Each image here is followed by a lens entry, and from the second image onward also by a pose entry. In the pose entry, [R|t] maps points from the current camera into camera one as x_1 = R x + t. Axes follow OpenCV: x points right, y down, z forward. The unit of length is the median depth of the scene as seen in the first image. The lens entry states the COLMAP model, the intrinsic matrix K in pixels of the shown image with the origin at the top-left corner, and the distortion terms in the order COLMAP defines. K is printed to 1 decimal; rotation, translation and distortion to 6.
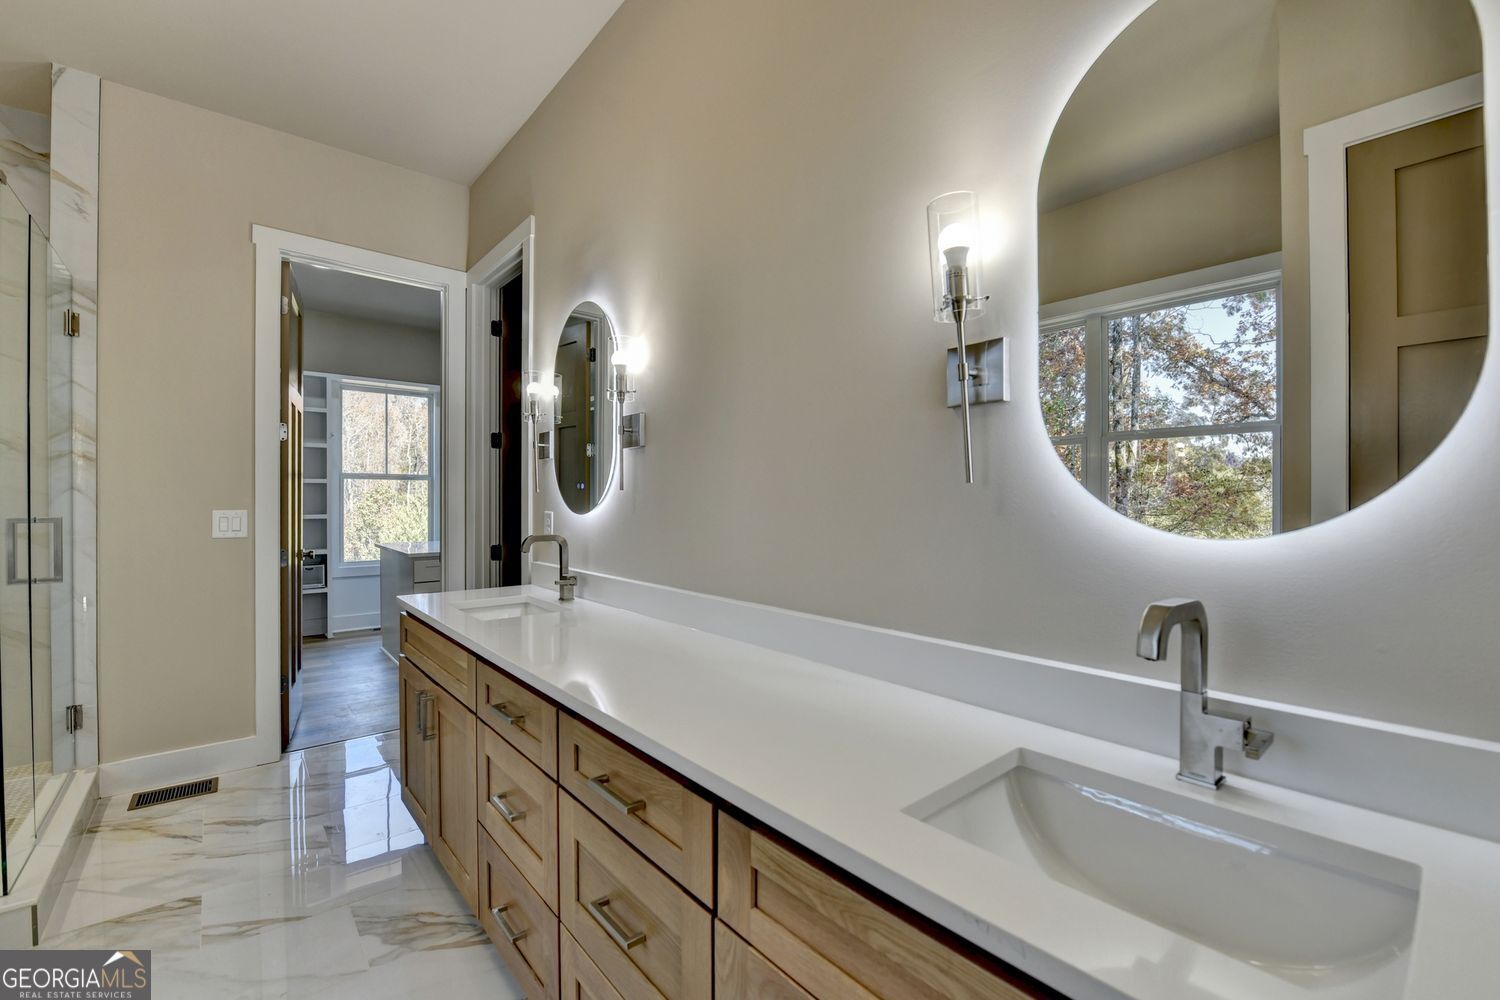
lens RADIAL K [[613.1, 0, 730.2], [0, 613.1, 506.4], [0, 0, 1]] dist [-0.014860, -0.002756]
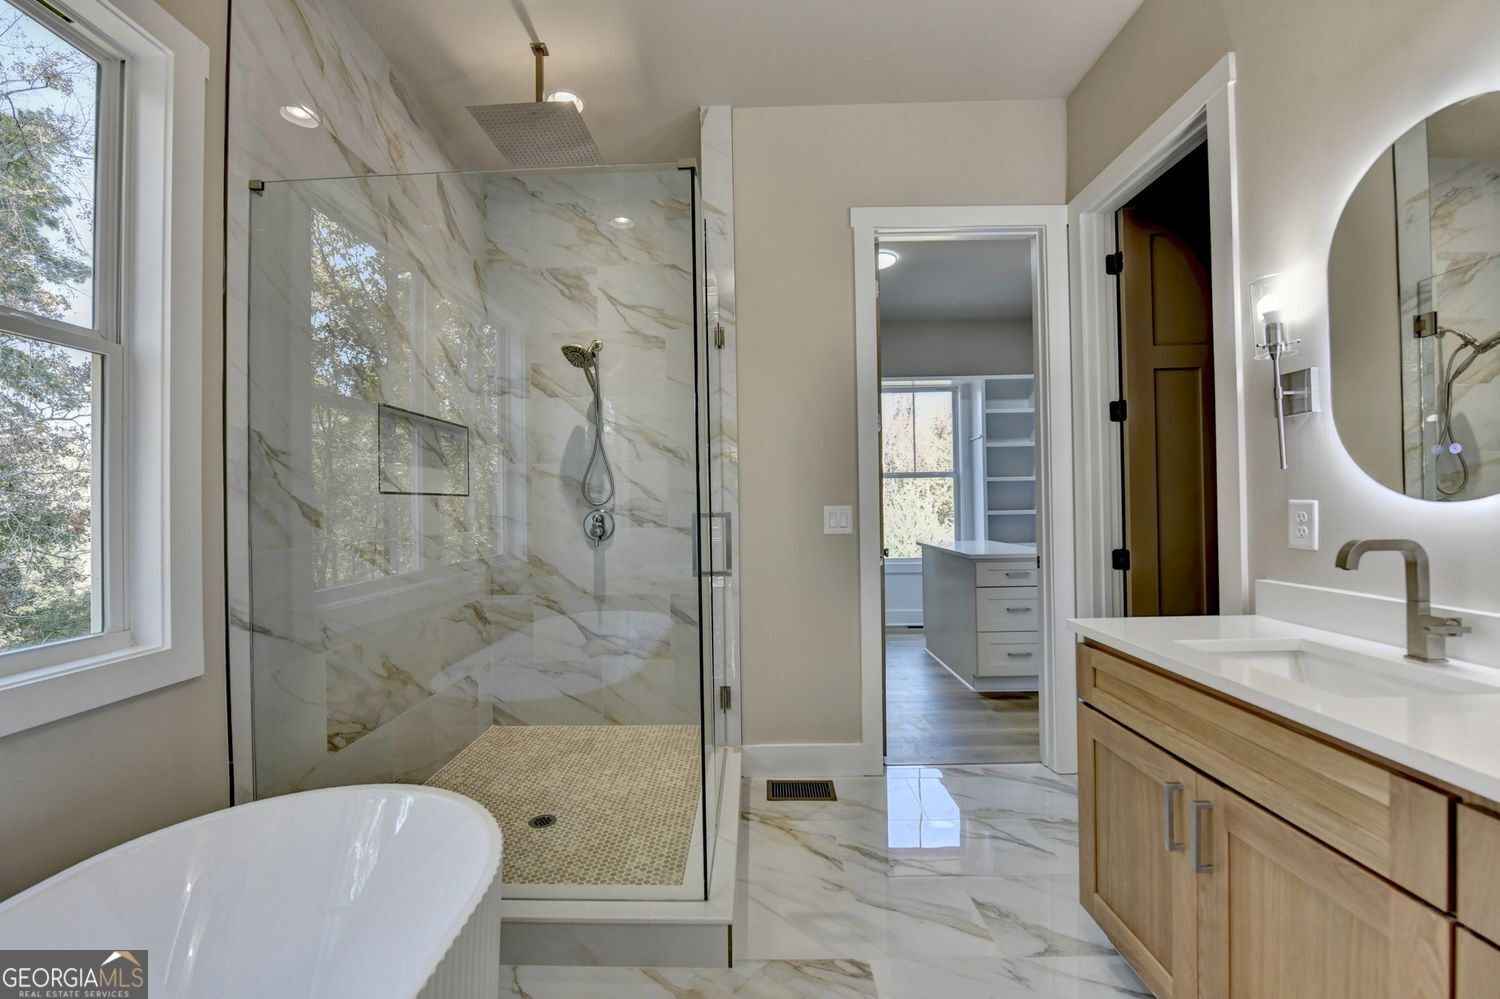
lens RADIAL K [[613.1, 0, 749.9], [0, 613.1, 499.9], [0, 0, 1]] dist [-0.014860, -0.002756]
pose [[0.757248, -0.018954, -0.652853, -0.371640], [0.012474, 0.999816, -0.014558, 0.011792], [0.653009, 0.002881, 0.757345, 0.209164]]
